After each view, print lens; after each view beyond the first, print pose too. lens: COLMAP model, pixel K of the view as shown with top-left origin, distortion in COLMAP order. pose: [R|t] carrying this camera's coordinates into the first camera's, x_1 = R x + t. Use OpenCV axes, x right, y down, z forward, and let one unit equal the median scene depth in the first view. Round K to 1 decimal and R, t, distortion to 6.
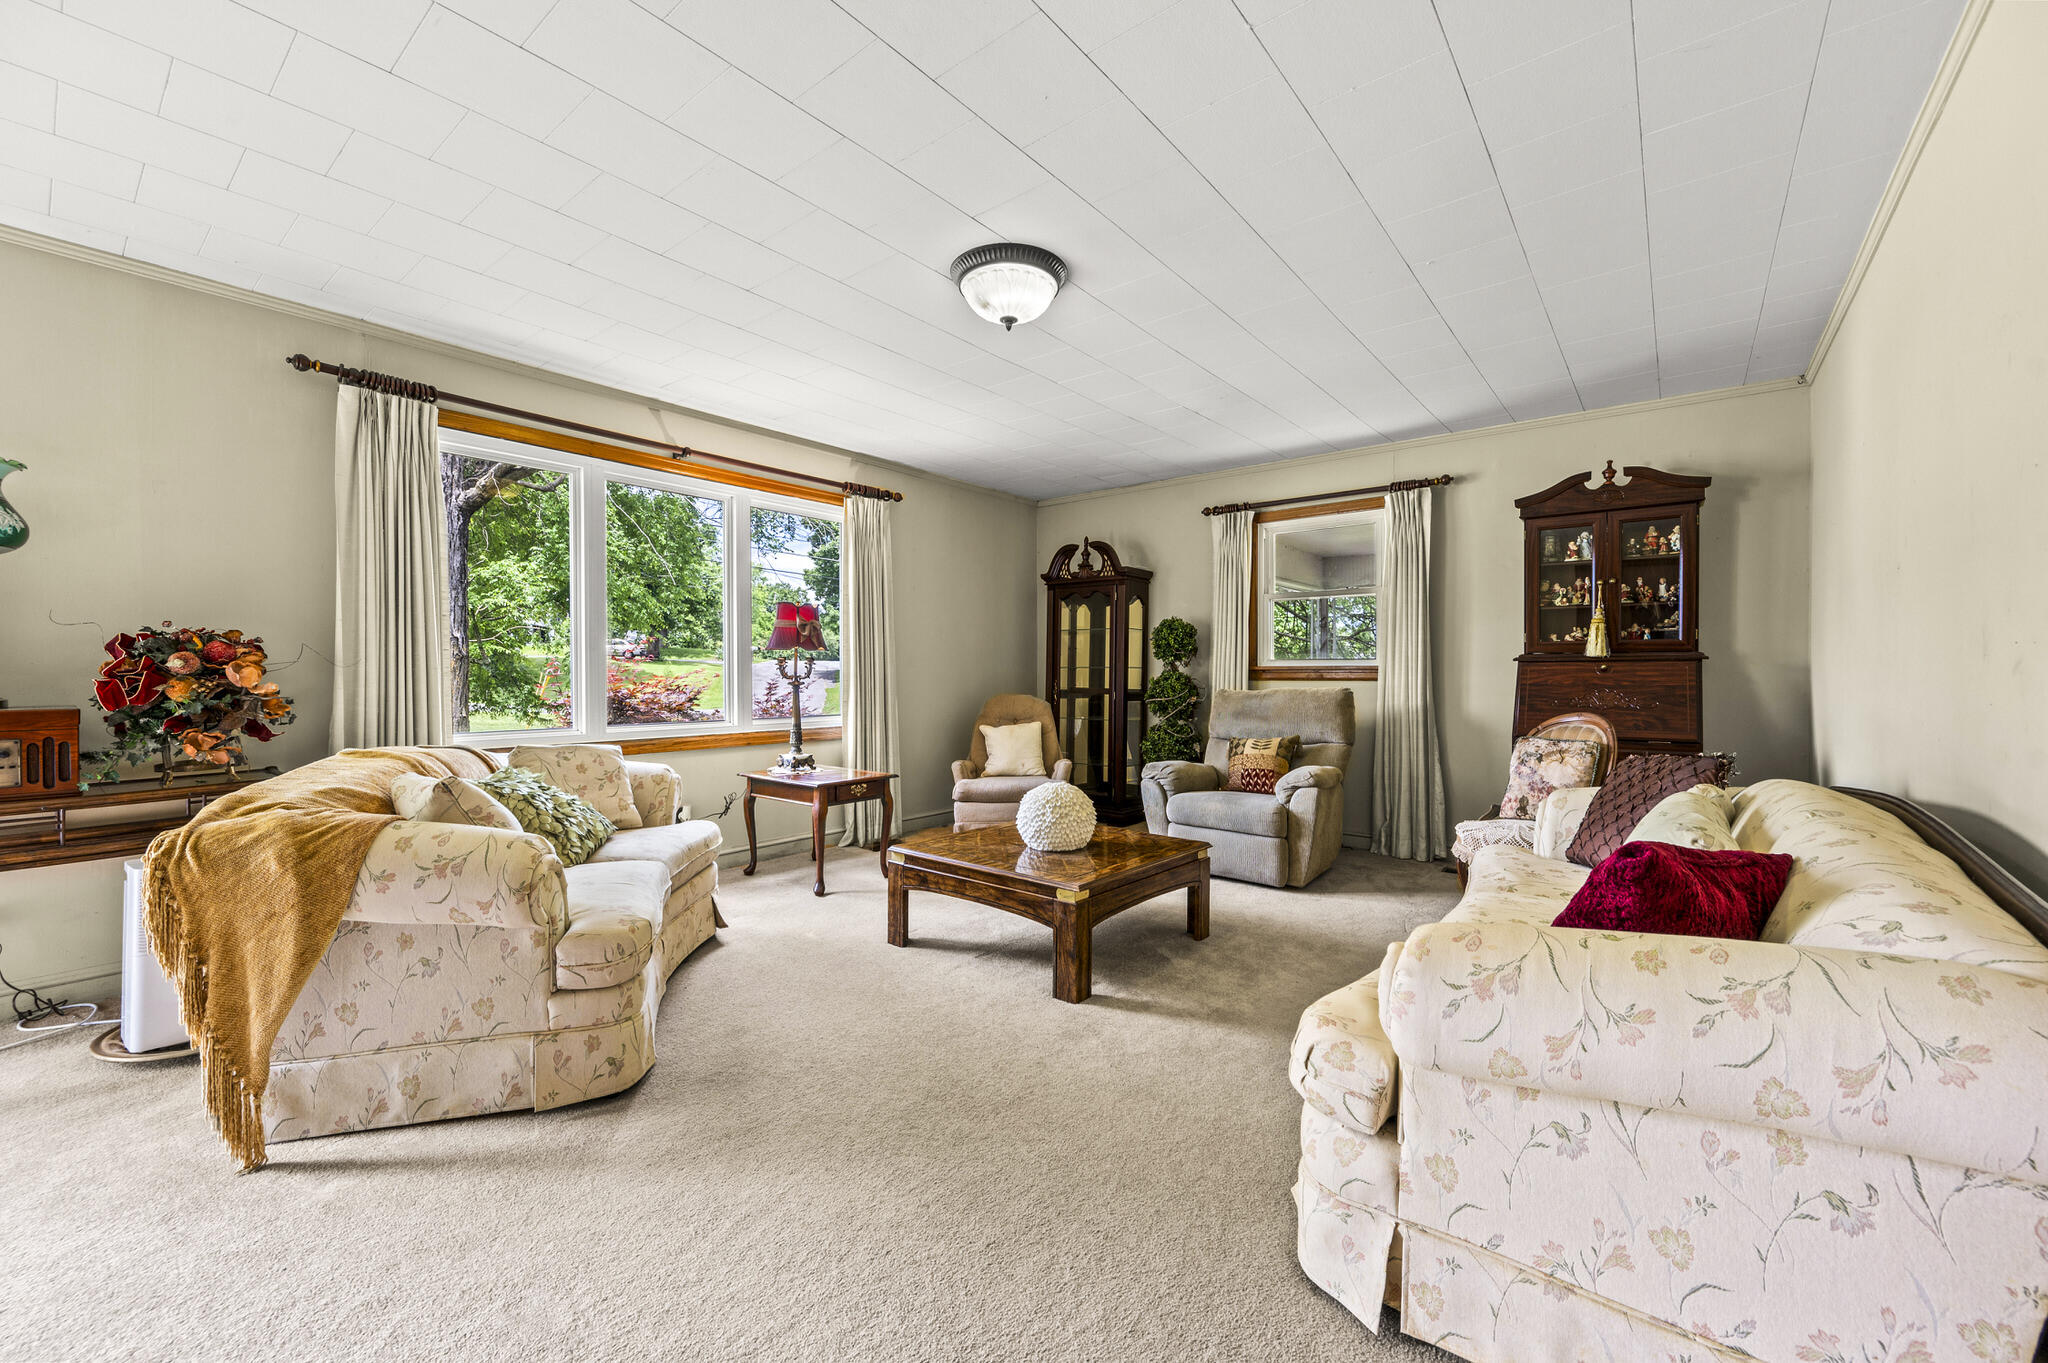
lens RADIAL K [[808.3, 0, 1024.0], [0, 808.3, 681.5], [0, 0, 1]] dist [0.000844, 0.000508]
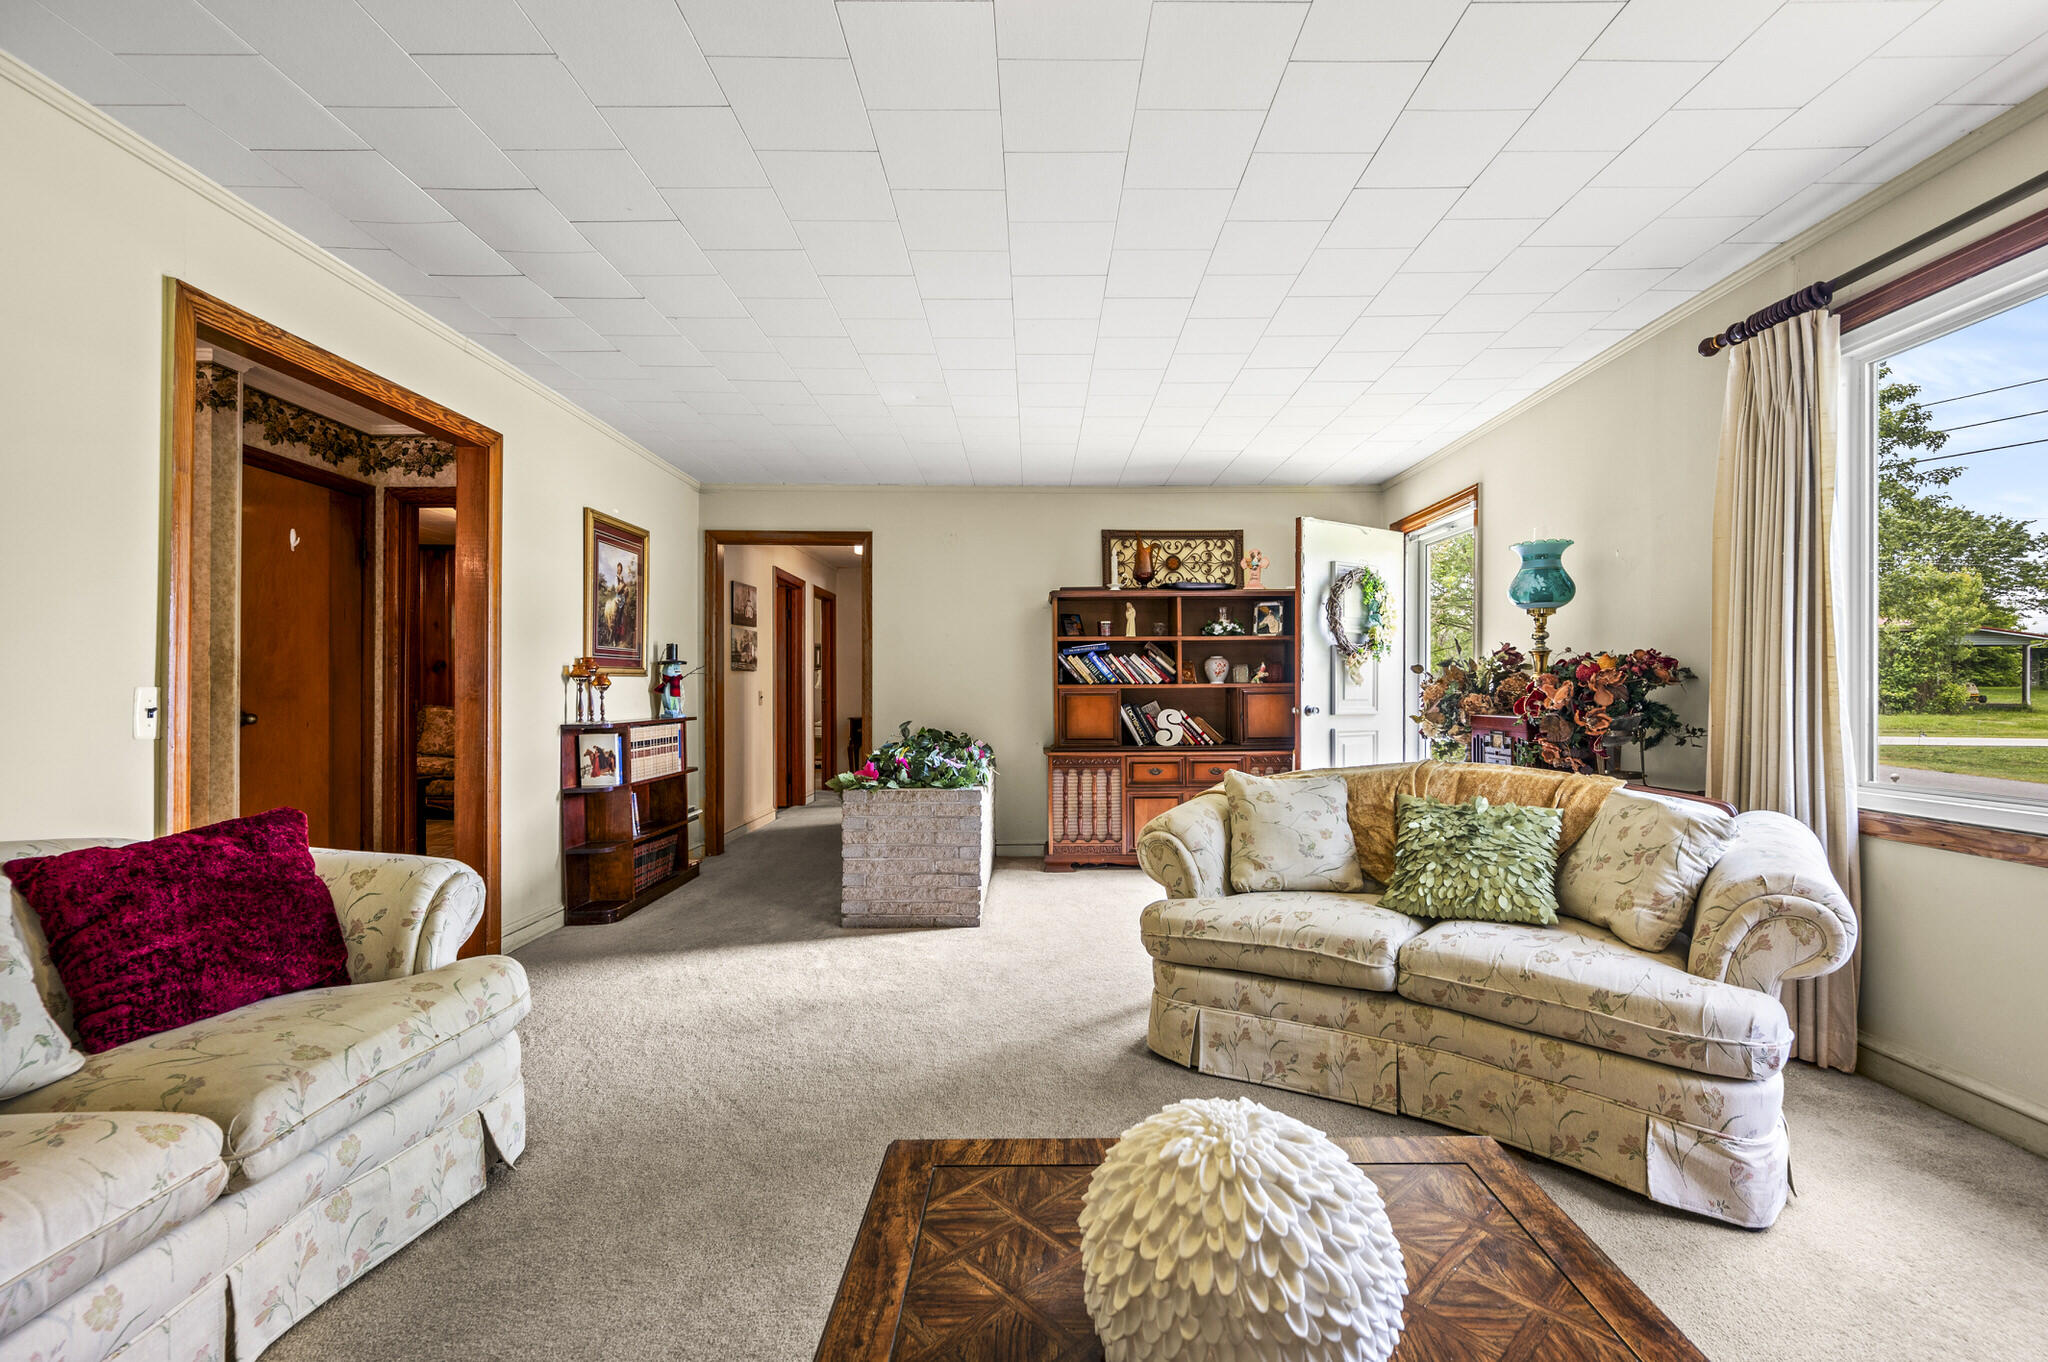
lens RADIAL K [[852.9, 0, 1045.5], [0, 852.9, 686.5], [0, 0, 1]] dist [0.000252, -0.000079]
pose [[-0.775463, -0.001048, -0.631392, 0.235194], [-0.001484, 0.999999, 0.000163, -0.012373], [0.631391, 0.001064, -0.775464, 1.075568]]
